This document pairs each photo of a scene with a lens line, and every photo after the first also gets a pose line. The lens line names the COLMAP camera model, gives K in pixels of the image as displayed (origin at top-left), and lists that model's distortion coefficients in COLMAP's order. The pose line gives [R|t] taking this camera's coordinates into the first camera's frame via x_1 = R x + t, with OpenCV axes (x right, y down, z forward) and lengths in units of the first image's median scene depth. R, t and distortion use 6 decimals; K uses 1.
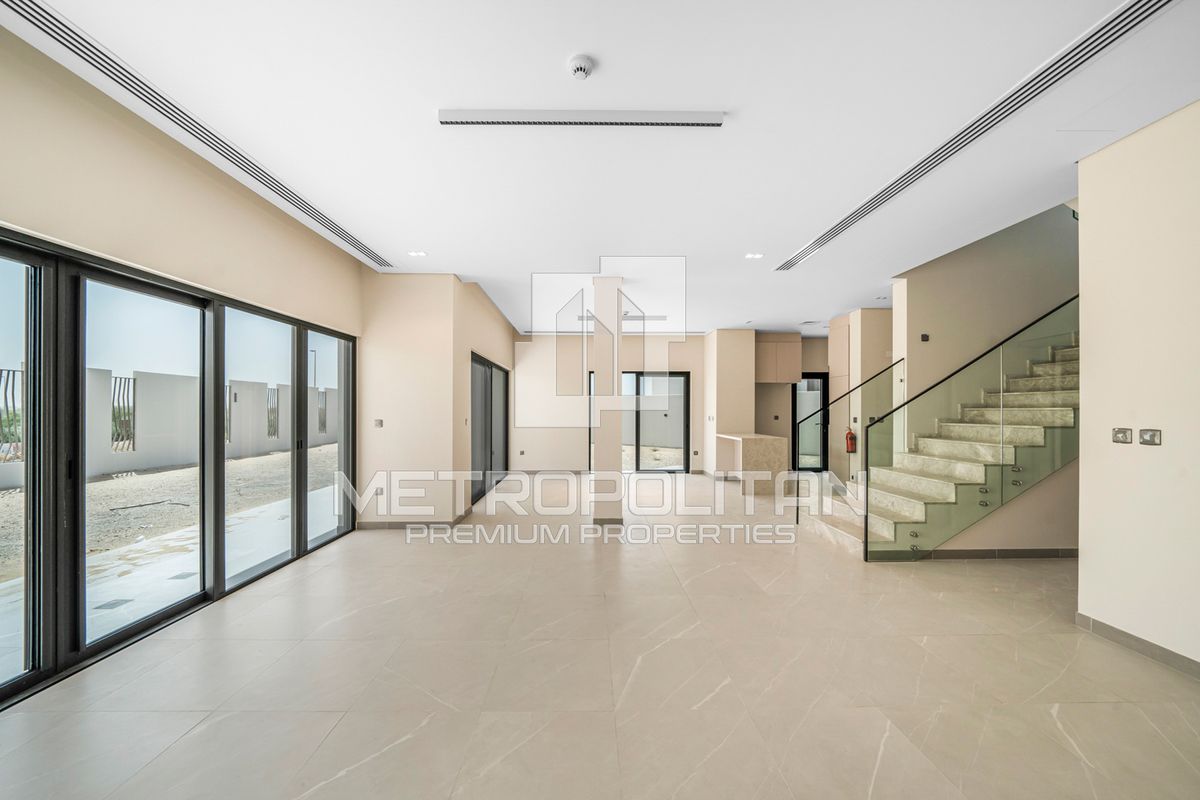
lens RADIAL K [[419.9, 0, 591.5], [0, 419.9, 411.2], [0, 0, 1]] dist [-0.001475, -0.000275]
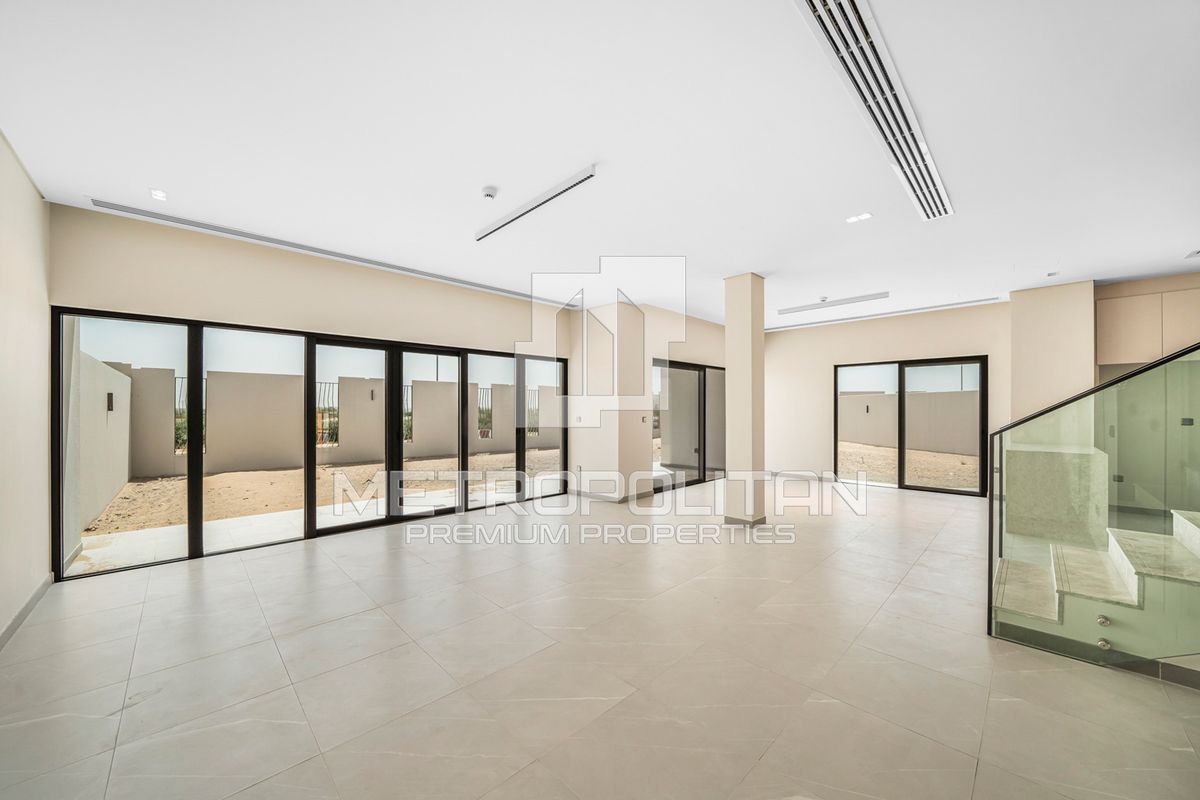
lens RADIAL K [[419.9, 0, 596.1], [0, 419.9, 406.6], [0, 0, 1]] dist [-0.001475, -0.000275]
pose [[0.704854, -0.006949, -0.709319, 0.517573], [-0.001547, 0.999935, -0.011334, 0.003184], [0.709351, 0.009086, 0.704797, 0.064126]]
